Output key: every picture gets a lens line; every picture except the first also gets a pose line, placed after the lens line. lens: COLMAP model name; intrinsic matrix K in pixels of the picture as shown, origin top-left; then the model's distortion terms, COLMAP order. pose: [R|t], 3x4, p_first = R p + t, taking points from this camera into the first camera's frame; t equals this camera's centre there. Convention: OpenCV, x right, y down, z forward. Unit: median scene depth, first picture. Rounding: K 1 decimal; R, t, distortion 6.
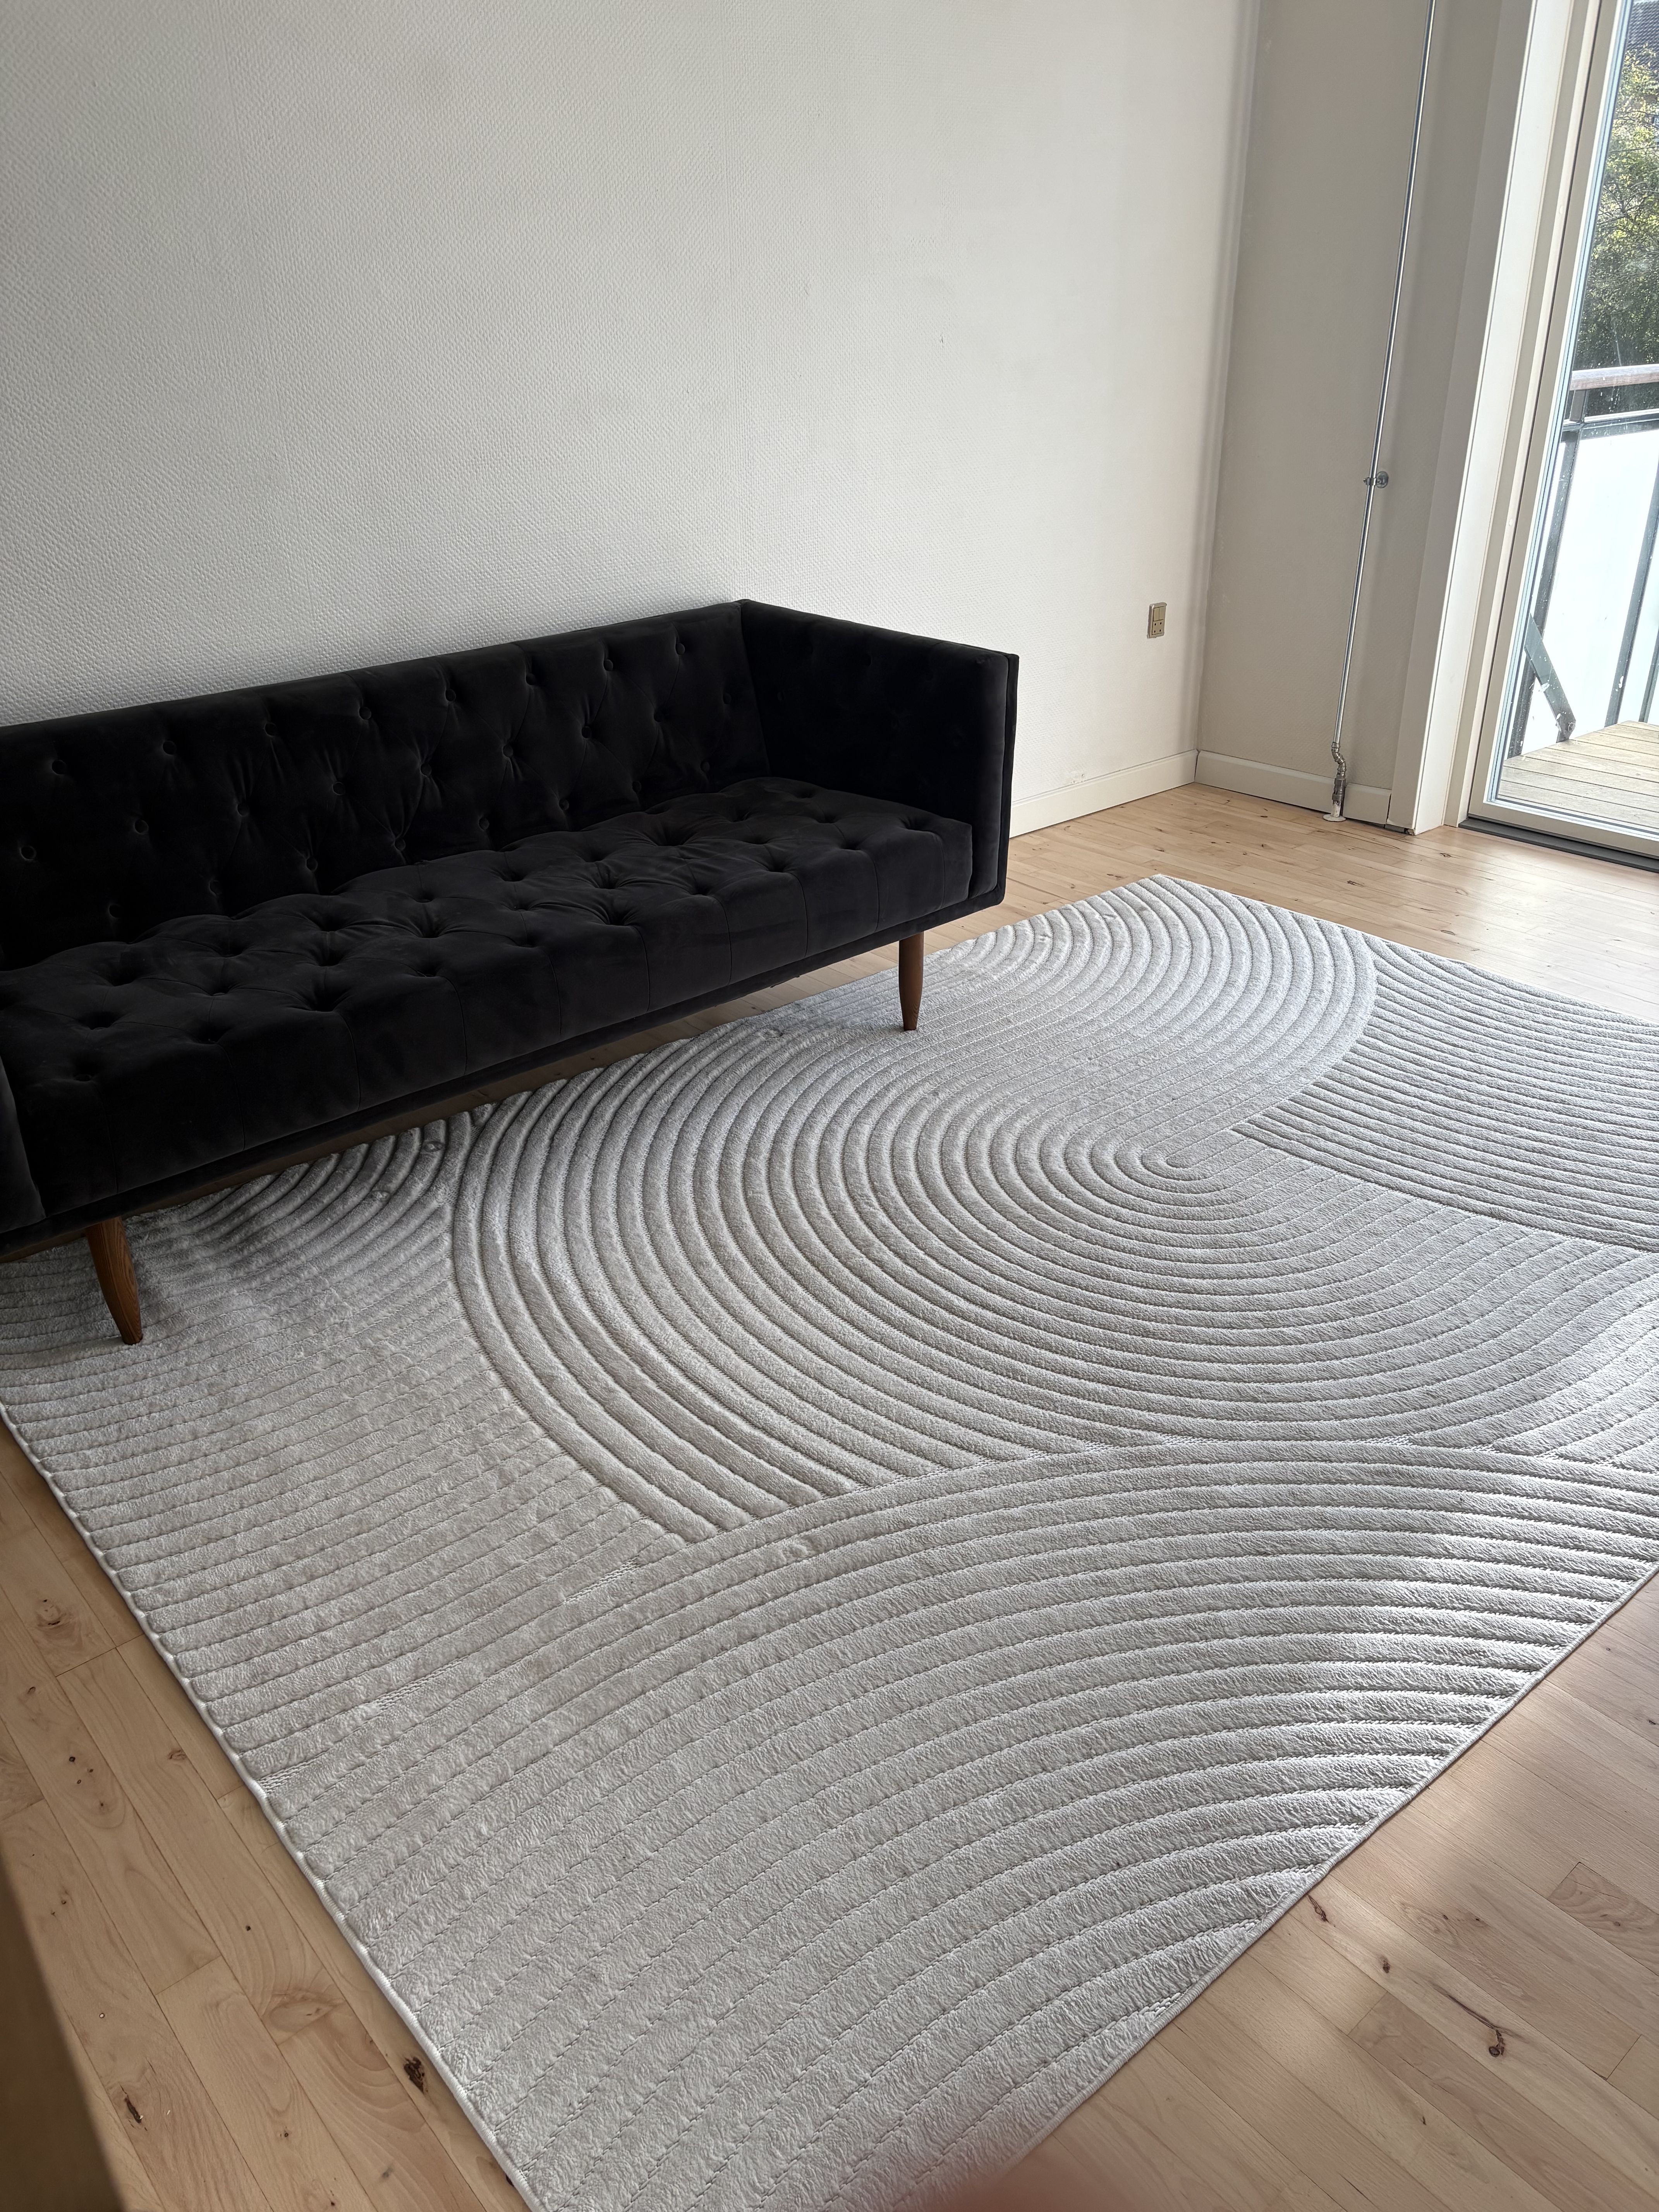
lens RADIAL K [[1665.5, 0, 819.5], [0, 1665.5, 1094.3], [0, 0, 1]] dist [0.058174, -0.071919]
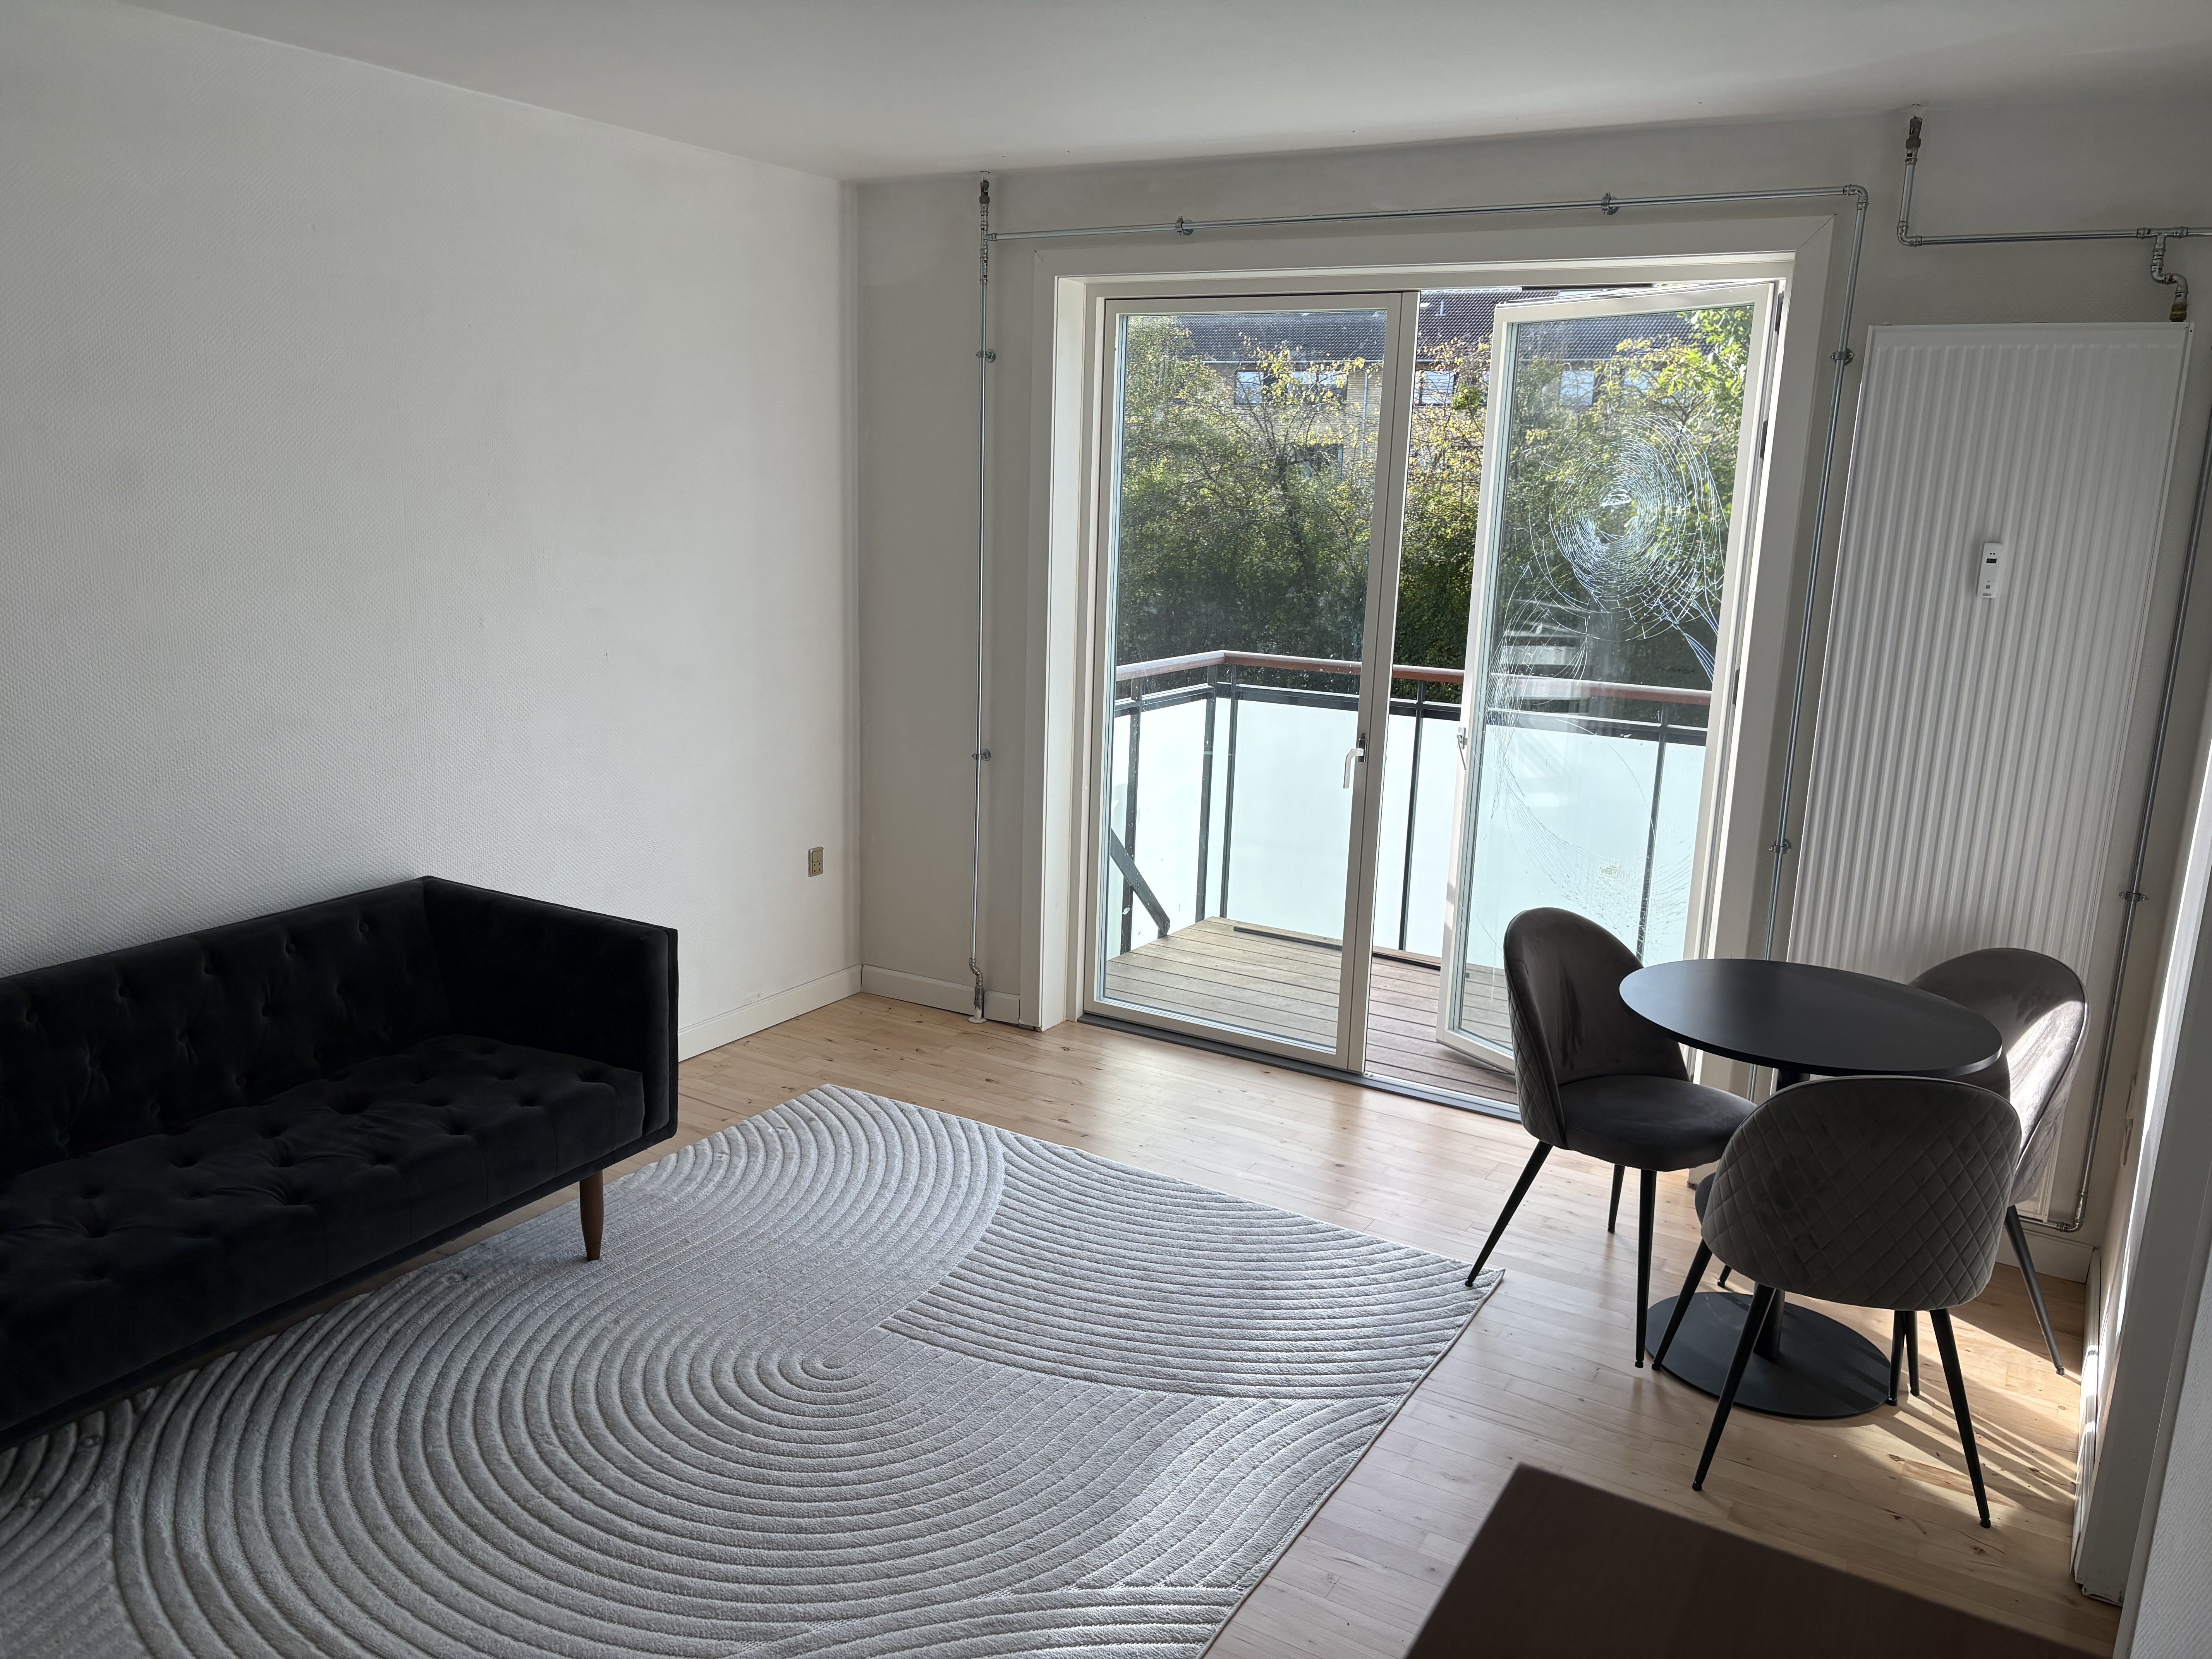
lens RADIAL K [[1665.5, 0, 1109.7], [0, 1665.5, 821.4], [0, 0, 1]] dist [0.058174, -0.071919]
pose [[0.944047, -0.019837, 0.329214, 0.020555], [0.100378, 0.968116, -0.229510, -0.035485], [-0.314165, 0.249714, 0.915939, -0.206720]]
